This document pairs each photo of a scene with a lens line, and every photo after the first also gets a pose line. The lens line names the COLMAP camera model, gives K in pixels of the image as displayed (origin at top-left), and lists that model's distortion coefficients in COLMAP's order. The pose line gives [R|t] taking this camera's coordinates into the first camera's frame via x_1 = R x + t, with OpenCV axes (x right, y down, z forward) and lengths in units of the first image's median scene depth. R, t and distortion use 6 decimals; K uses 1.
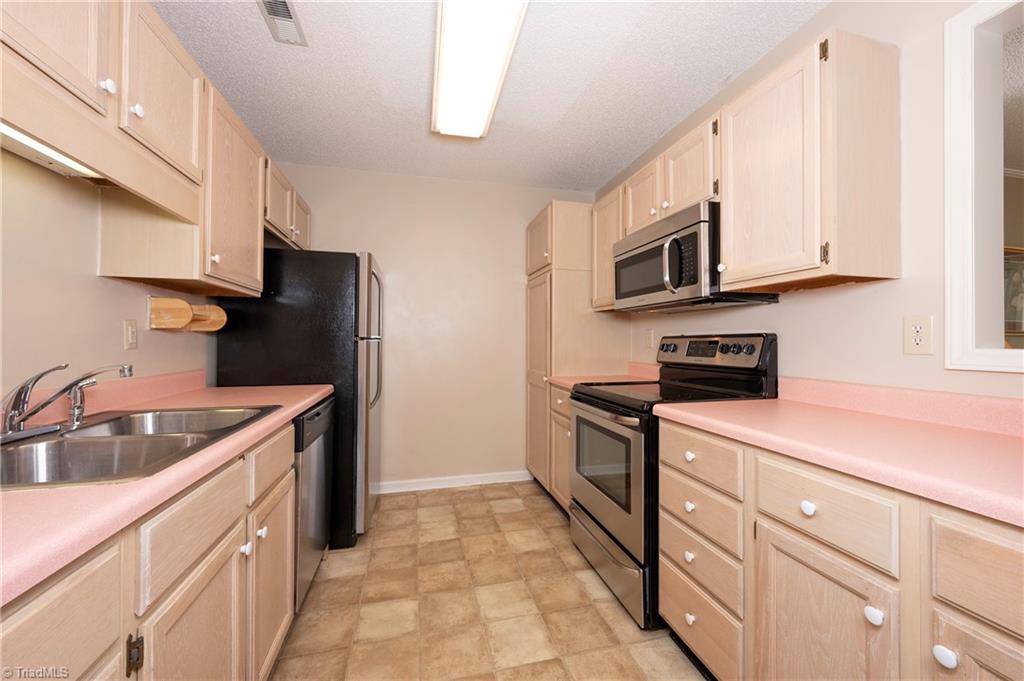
lens RADIAL K [[393.9, 0, 512.2], [0, 393.9, 341.6], [0, 0, 1]] dist [-0.000855, 0.000092]
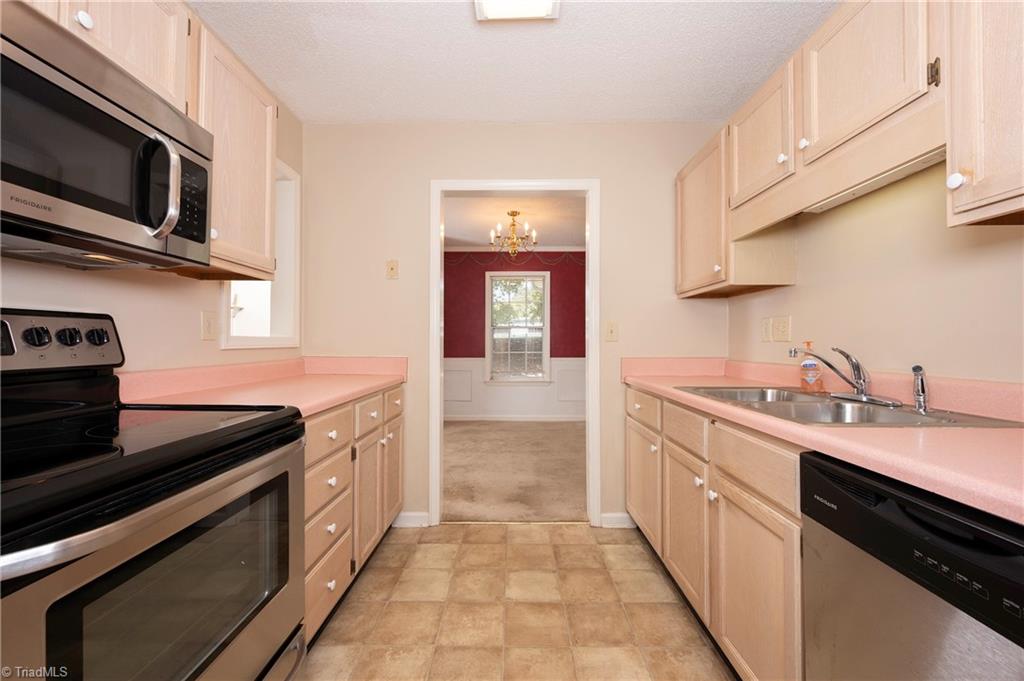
lens RADIAL K [[393.9, 0, 512.2], [0, 393.9, 341.6], [0, 0, 1]] dist [-0.000855, 0.000092]
pose [[-0.967825, -0.009141, 0.251457, -0.434554], [-0.011953, 0.999882, -0.009660, 0.029433], [-0.251339, -0.012355, -0.967820, 1.709704]]
